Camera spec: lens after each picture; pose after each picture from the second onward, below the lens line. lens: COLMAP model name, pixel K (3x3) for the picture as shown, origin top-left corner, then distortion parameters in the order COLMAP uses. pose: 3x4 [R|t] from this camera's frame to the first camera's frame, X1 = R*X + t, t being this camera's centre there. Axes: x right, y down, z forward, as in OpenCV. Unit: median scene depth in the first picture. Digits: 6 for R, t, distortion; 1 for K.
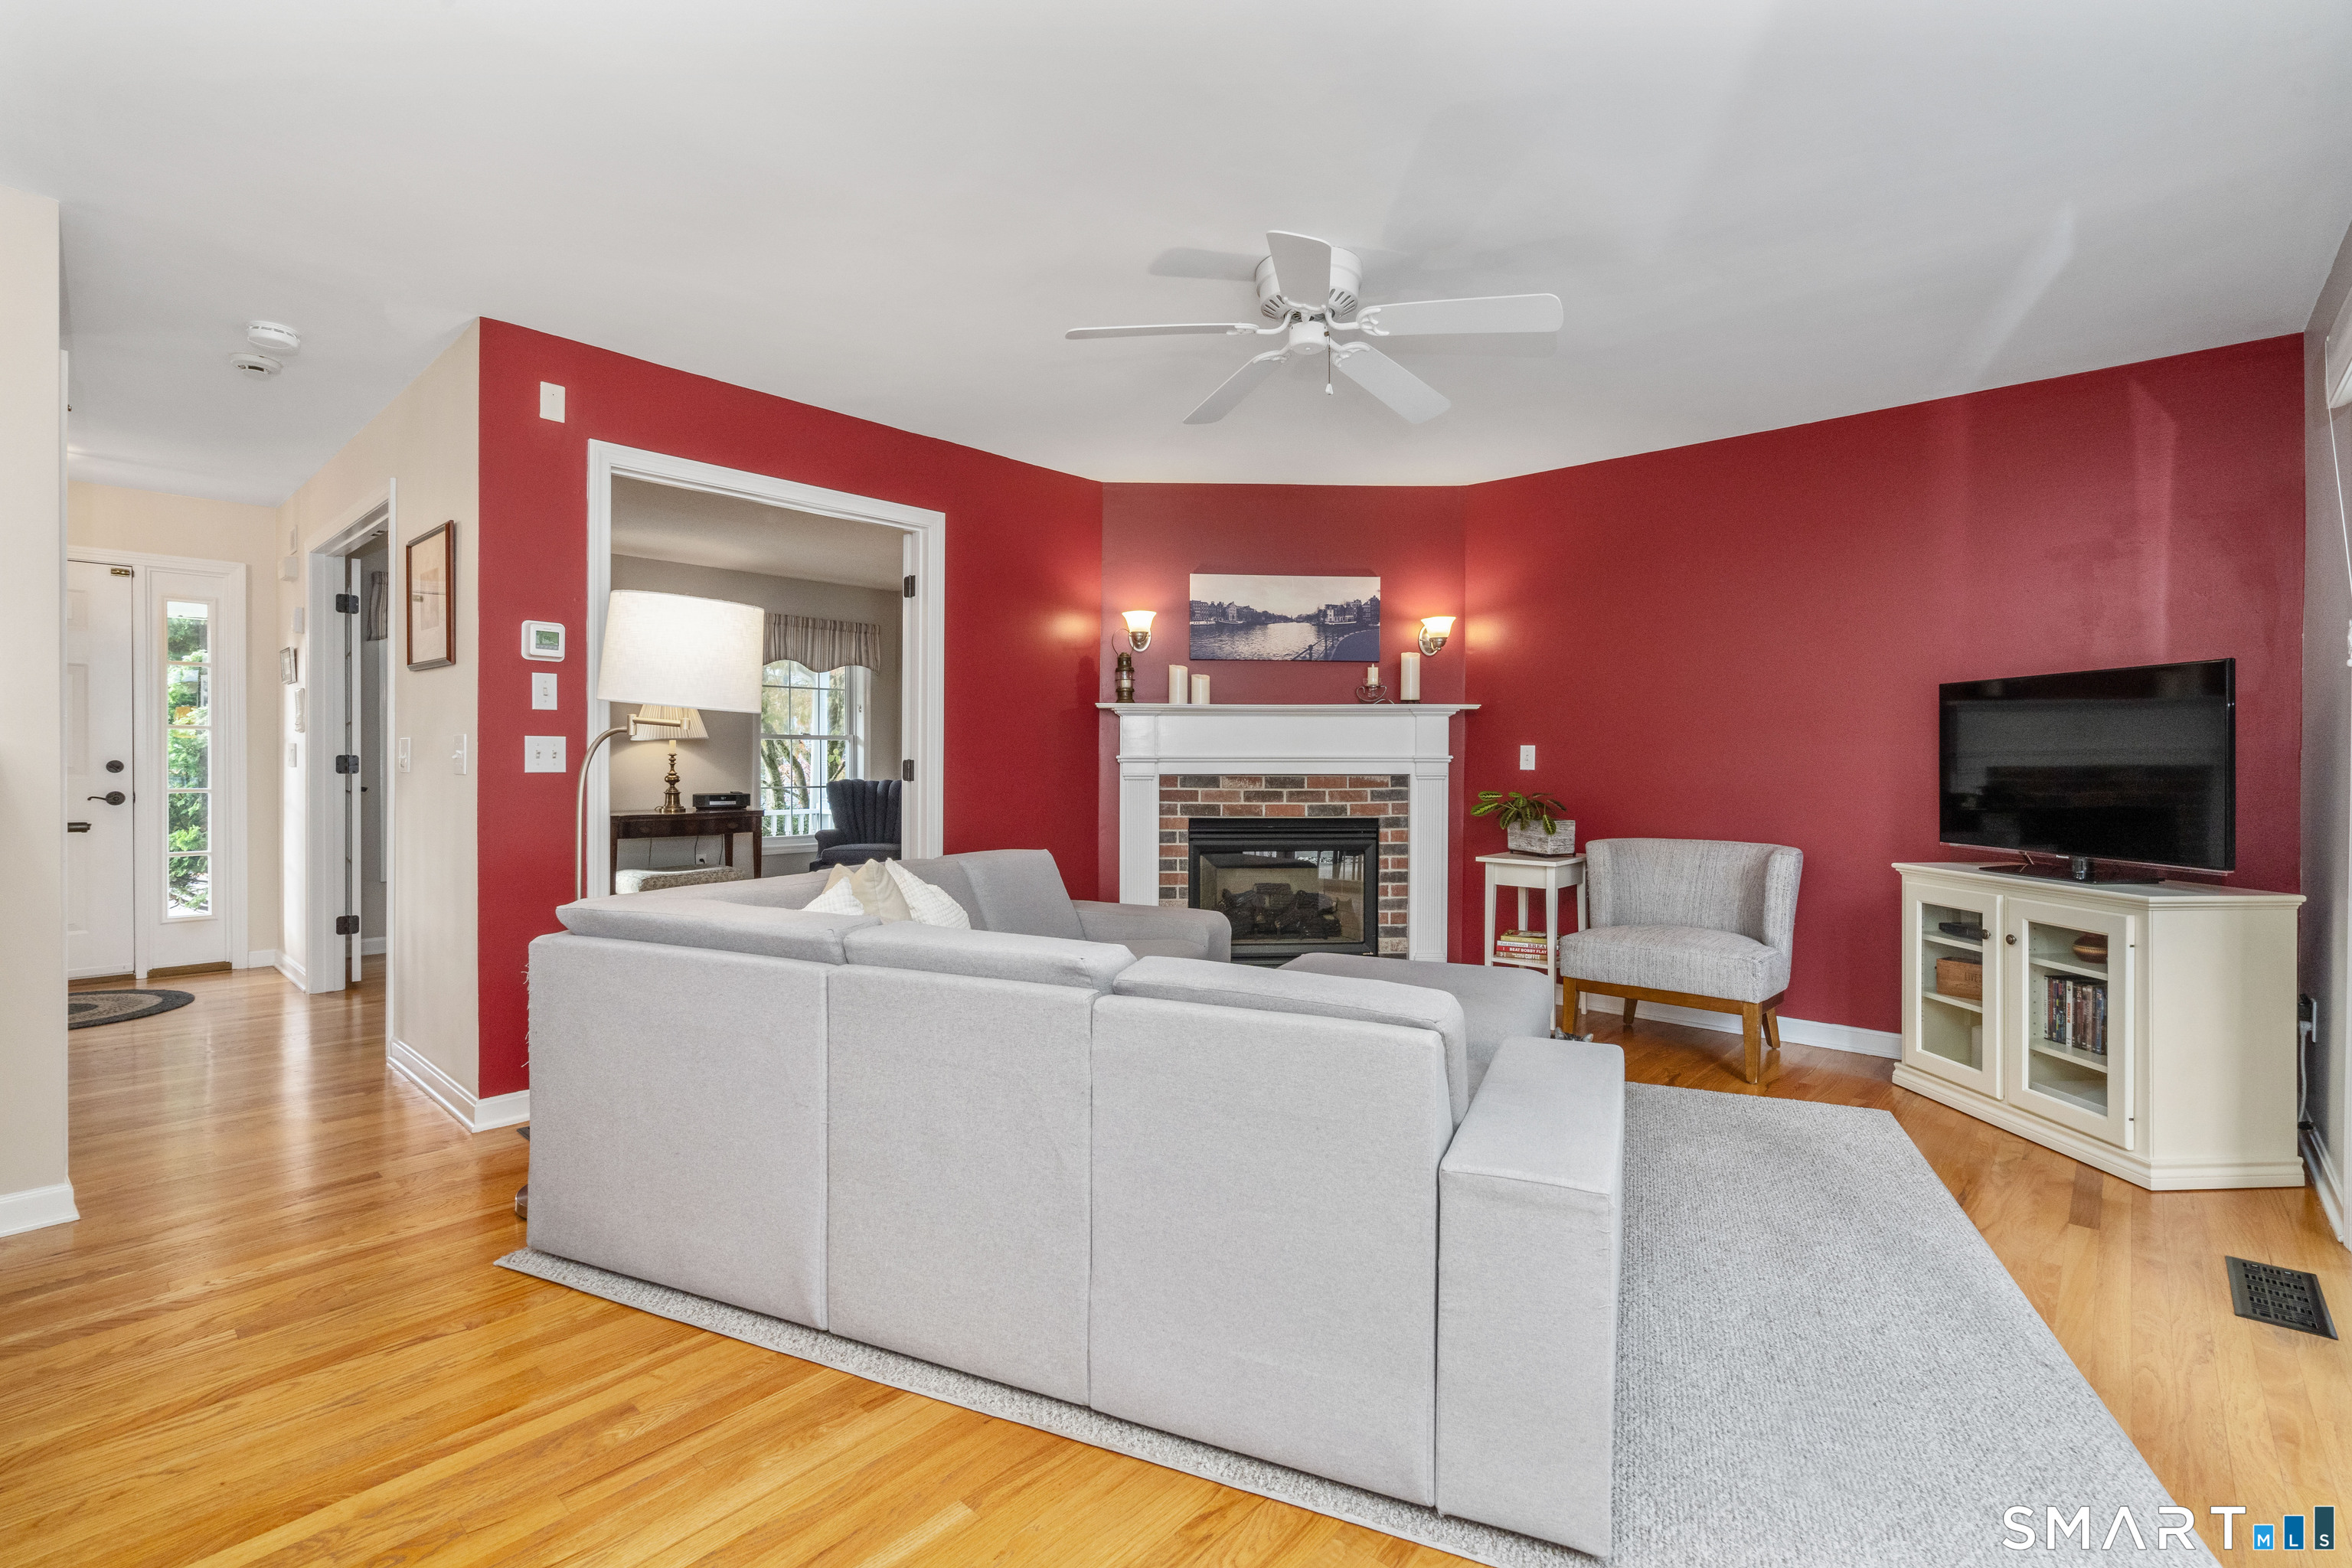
lens RADIAL K [[1063.9, 0, 1173.3], [0, 1063.9, 765.9], [0, 0, 1]] dist [-0.008767, 0.001957]
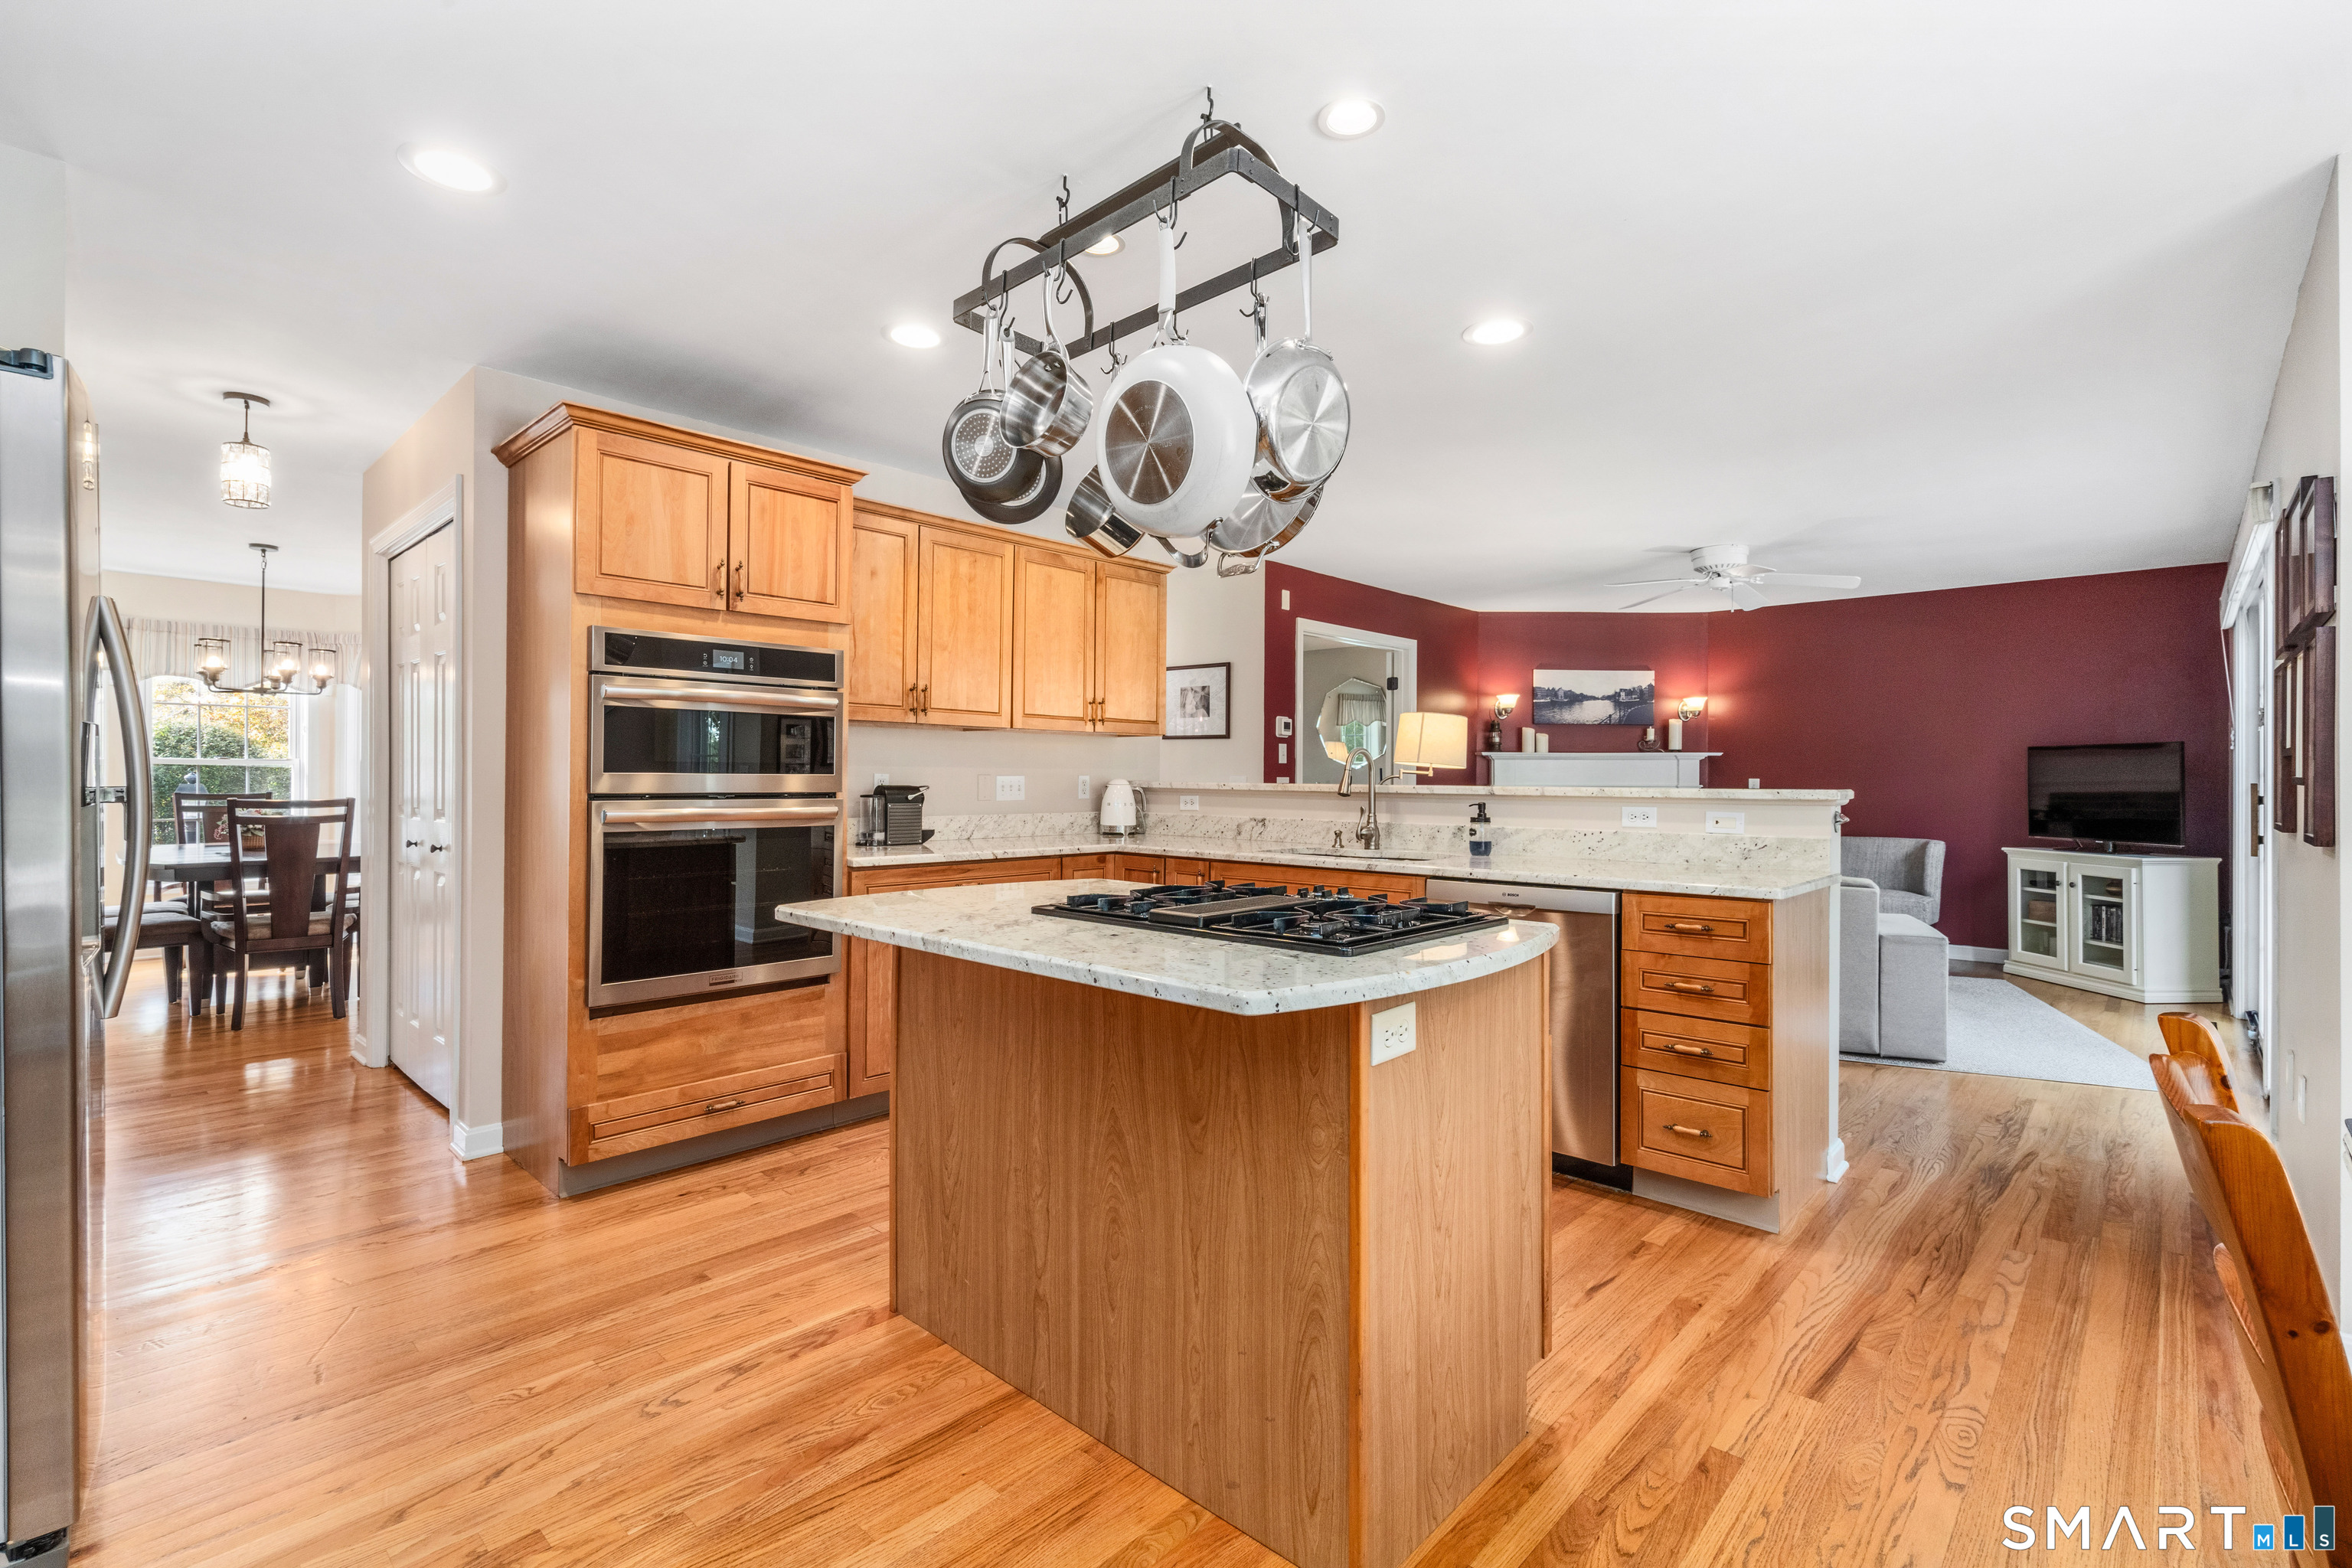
lens RADIAL K [[1063.9, 0, 1175.6], [0, 1063.9, 774.8], [0, 0, 1]] dist [-0.008767, 0.001957]
pose [[0.999827, 0.000120, -0.018605, -0.485539], [-0.000334, 0.999934, -0.011487, -0.006939], [0.018603, 0.011491, 0.999761, -0.578366]]
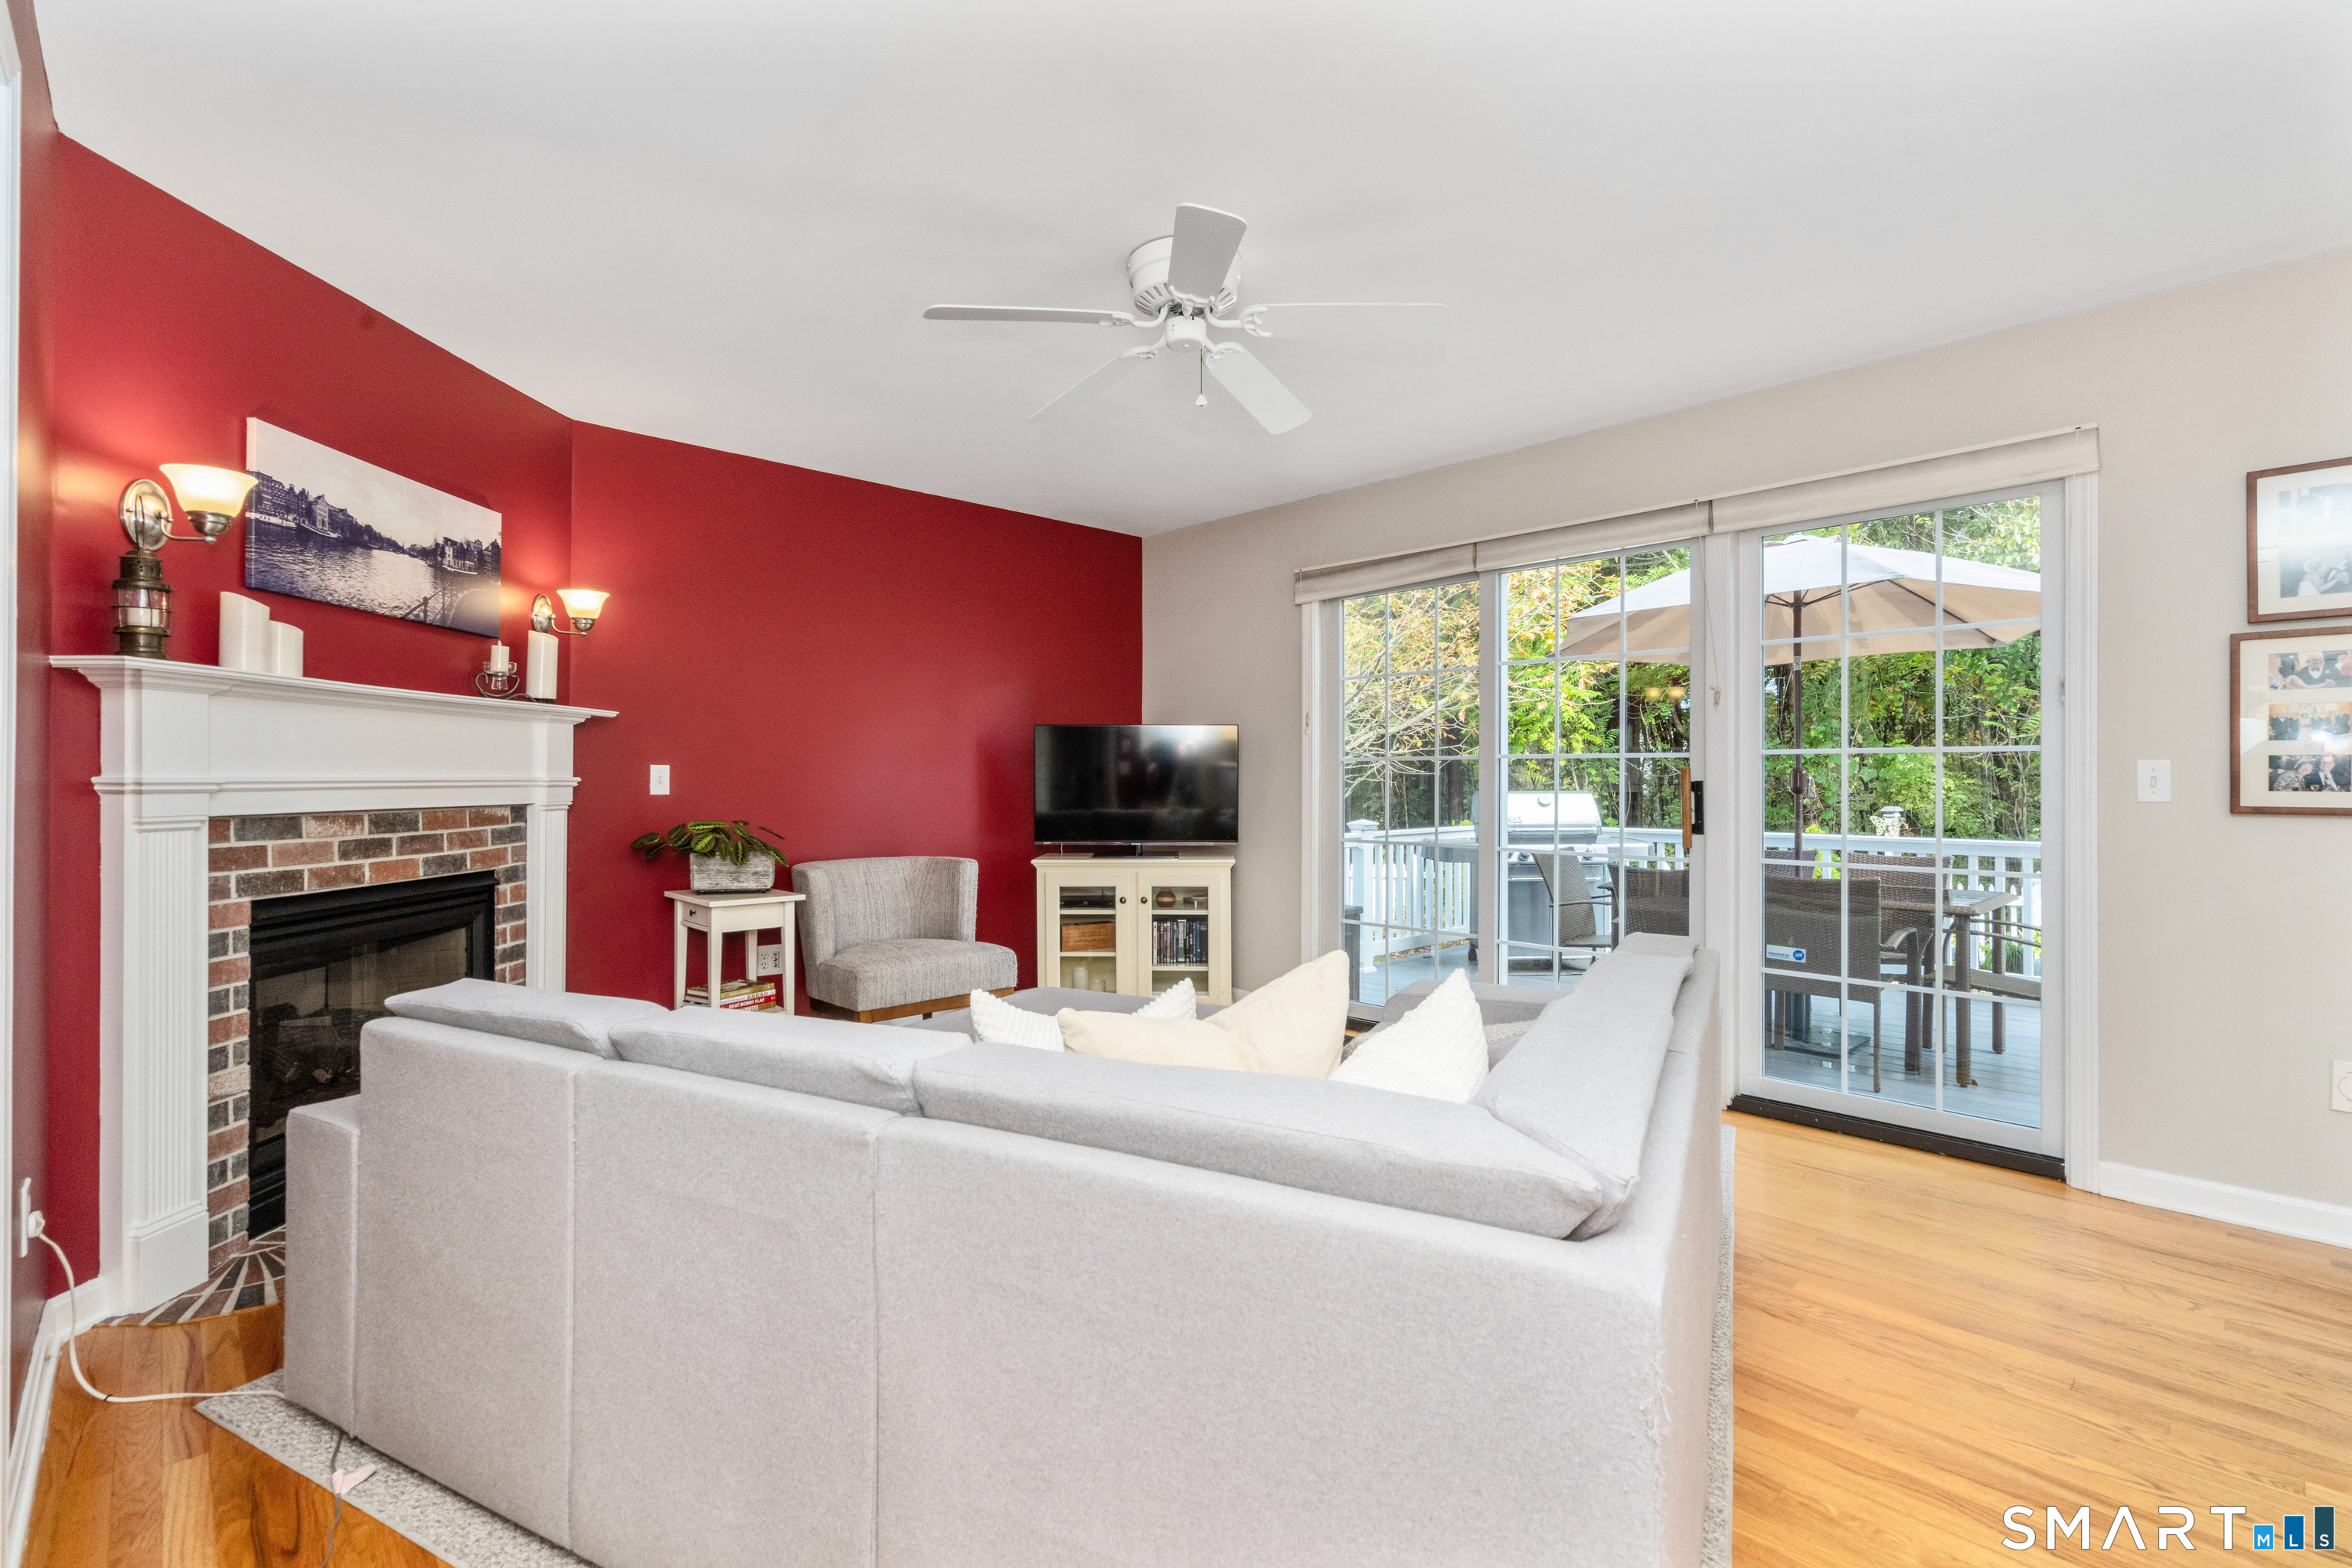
lens RADIAL K [[1063.9, 0, 1185.3], [0, 1063.9, 773.2], [0, 0, 1]] dist [-0.008767, 0.001957]
pose [[0.081831, 0.004887, 0.996634, -0.448476], [0.008187, 0.999951, -0.005575, -0.005070], [-0.996613, 0.008616, 0.081787, 0.517834]]
